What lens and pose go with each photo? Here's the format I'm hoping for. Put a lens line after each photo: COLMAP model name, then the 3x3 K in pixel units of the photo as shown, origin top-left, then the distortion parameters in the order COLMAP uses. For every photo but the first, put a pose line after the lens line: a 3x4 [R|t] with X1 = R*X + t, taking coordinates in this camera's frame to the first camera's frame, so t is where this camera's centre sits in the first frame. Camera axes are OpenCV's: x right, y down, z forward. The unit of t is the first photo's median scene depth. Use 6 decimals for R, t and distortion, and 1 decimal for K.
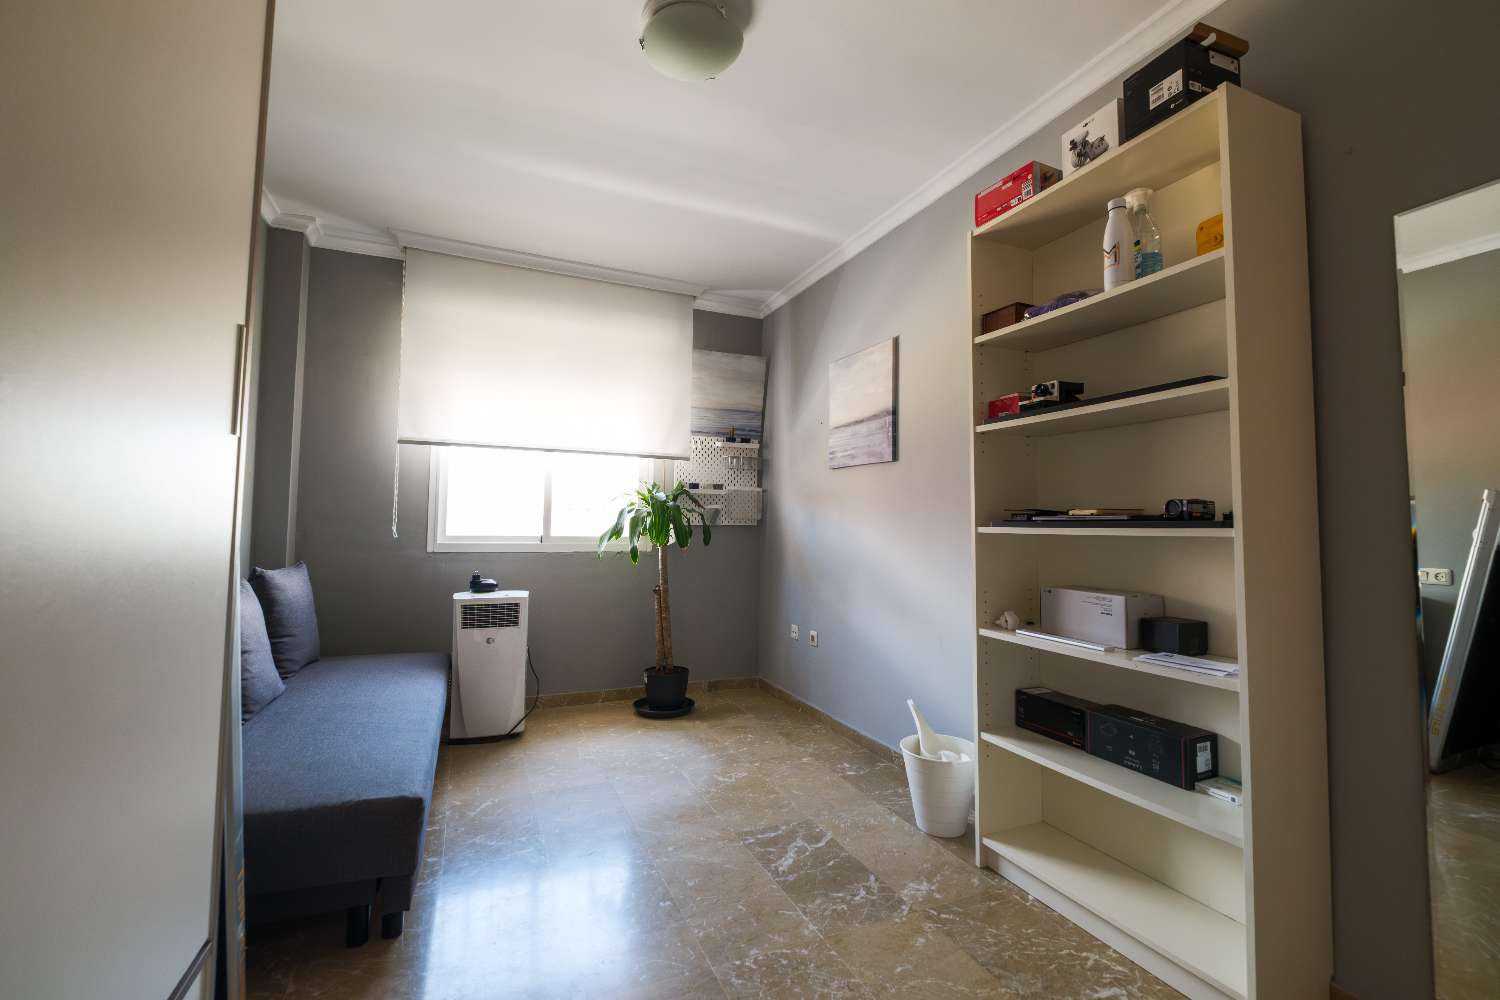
lens RADIAL K [[656.8, 0, 773.6], [0, 656.8, 490.7], [0, 0, 1]] dist [0.000684, -0.004574]
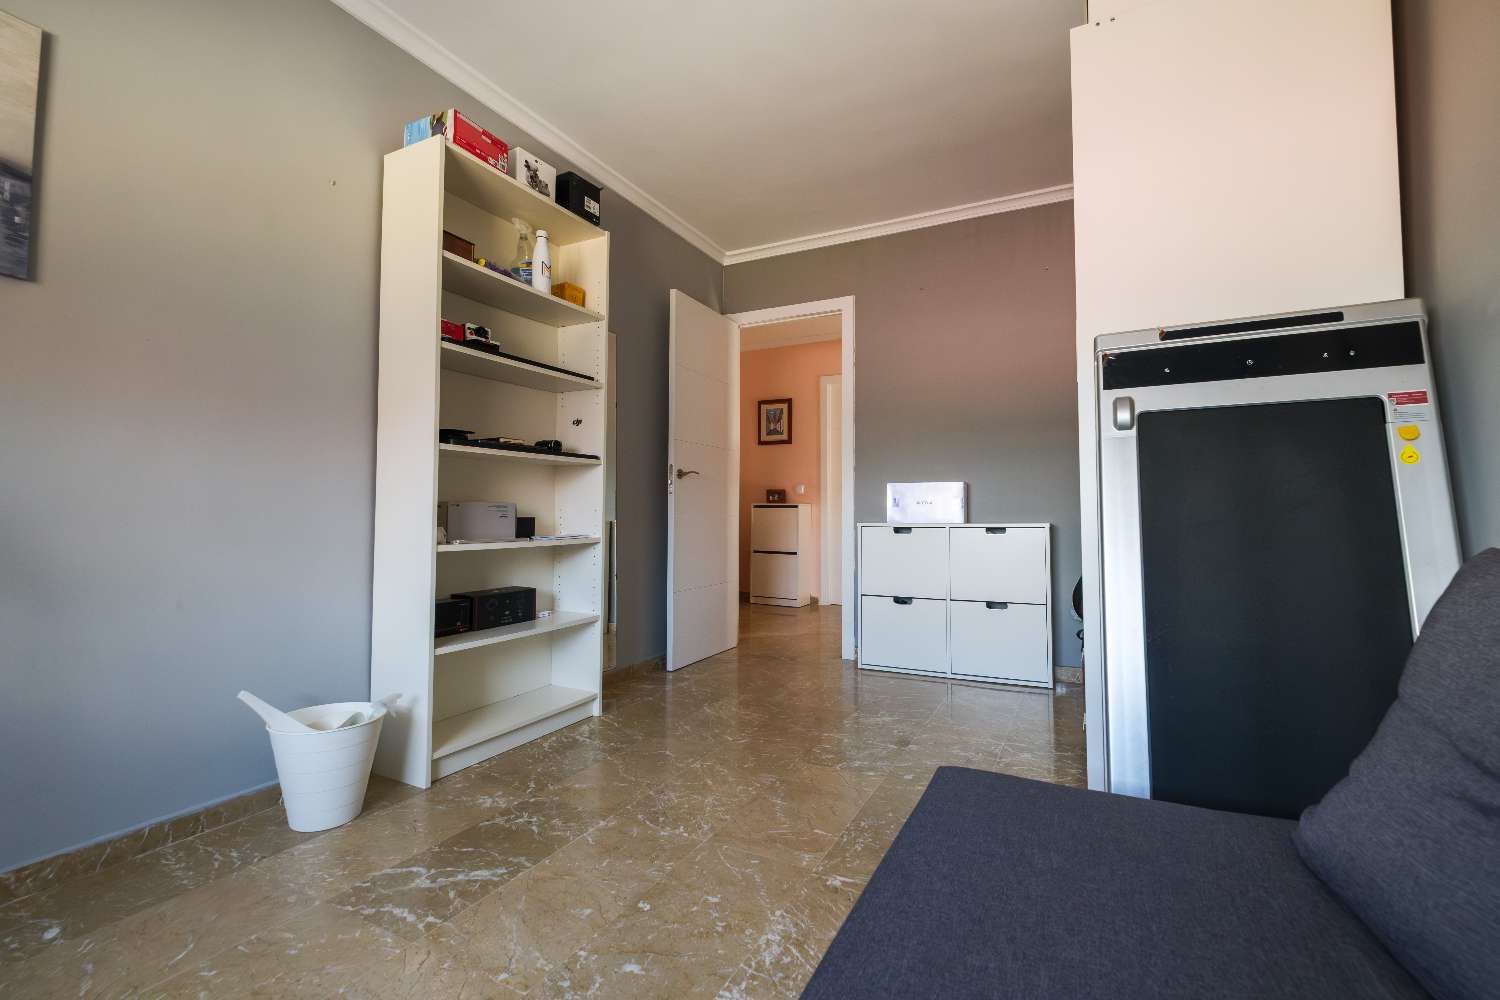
lens RADIAL K [[658.4, 0, 734.5], [0, 658.4, 494.3], [0, 0, 1]] dist [-0.000096, -0.000172]
pose [[-0.600173, 0.010576, 0.799800, -0.448666], [-0.050338, 0.997431, -0.050963, 0.096636], [-0.798285, -0.070847, -0.598099, 0.745799]]
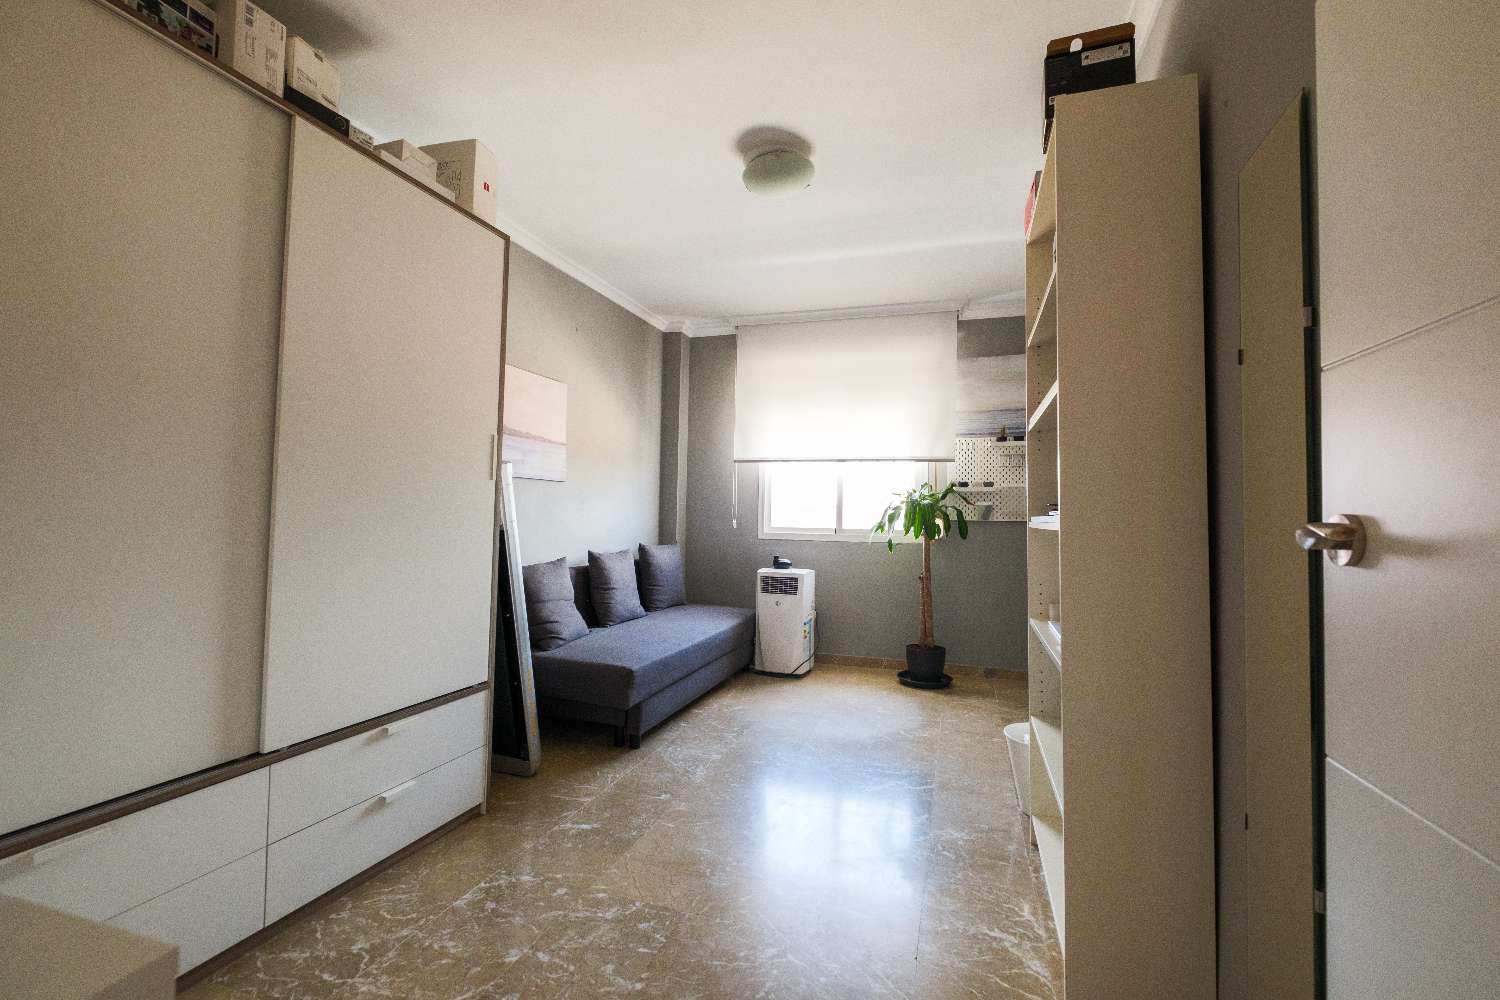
lens RADIAL K [[655.1, 0, 753.1], [0, 655.1, 493.0], [0, 0, 1]] dist [0.001653, -0.000229]
pose [[0.741773, -0.024183, -0.670214, 0.417191], [0.028056, 0.999594, -0.005016, 0.002784], [0.670063, -0.015083, 0.742151, -0.043739]]
